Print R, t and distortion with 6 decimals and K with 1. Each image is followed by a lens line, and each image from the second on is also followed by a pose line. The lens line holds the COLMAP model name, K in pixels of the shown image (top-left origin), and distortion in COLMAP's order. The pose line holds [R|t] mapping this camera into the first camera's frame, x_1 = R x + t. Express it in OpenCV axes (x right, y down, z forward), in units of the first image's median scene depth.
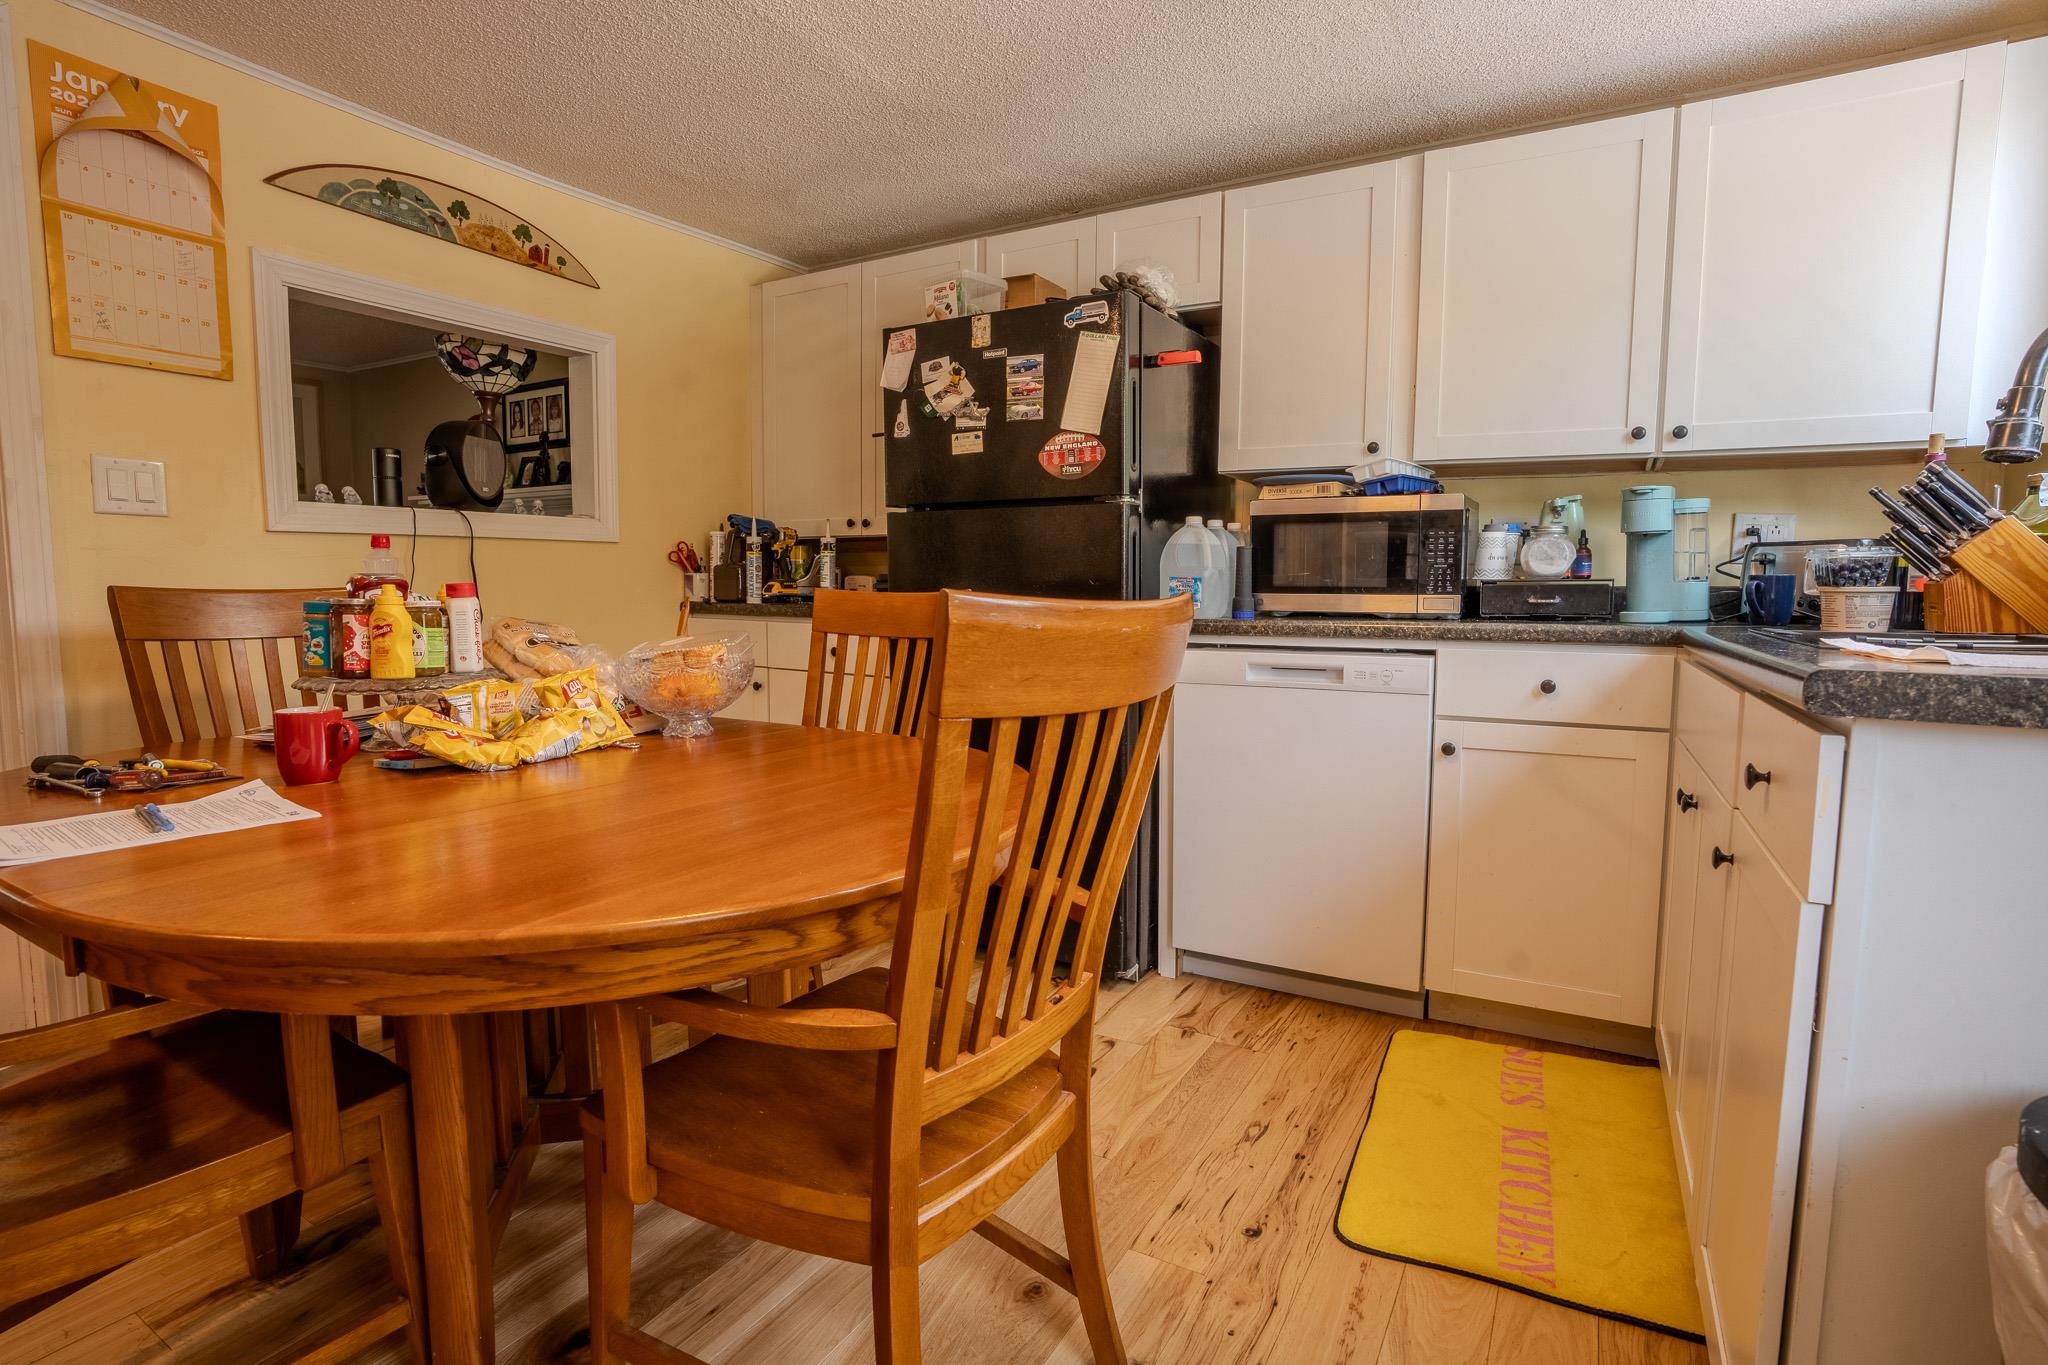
lens RADIAL K [[1009.7, 0, 1061.6], [0, 1009.7, 679.9], [0, 0, 1]] dist [-0.056770, 0.027685]
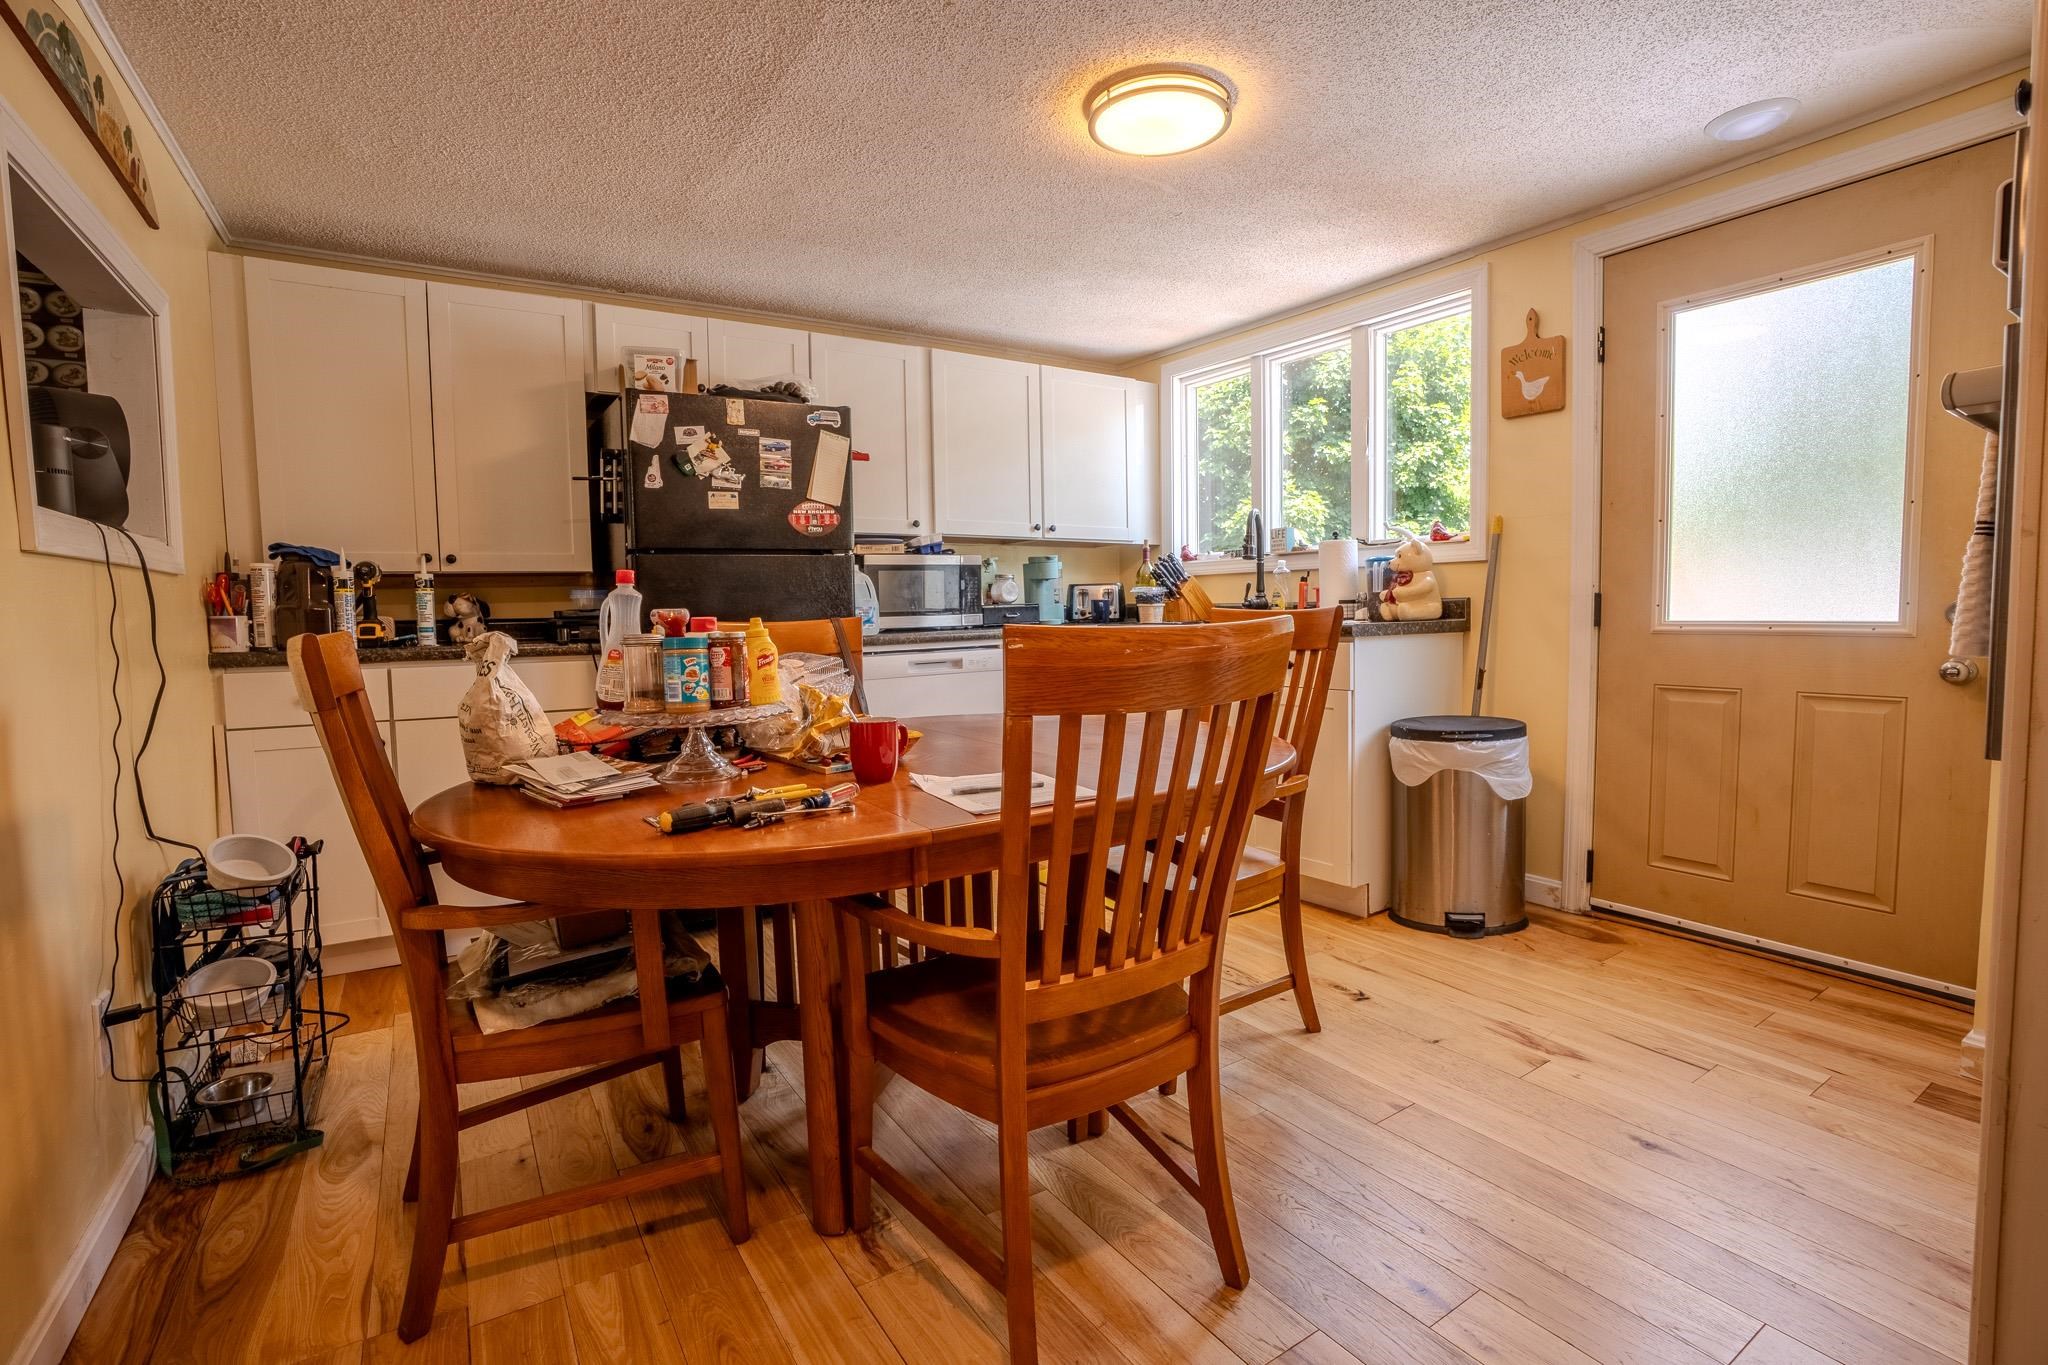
lens RADIAL K [[946.1, 0, 1024.0], [0, 946.1, 682.5], [0, 0, 1]] dist [-0.074349, 0.029325]
pose [[0.450311, -0.087807, 0.888544, -0.974761], [0.106005, 0.993372, 0.044443, -0.029651], [-0.886557, 0.074177, 0.456635, 0.183121]]
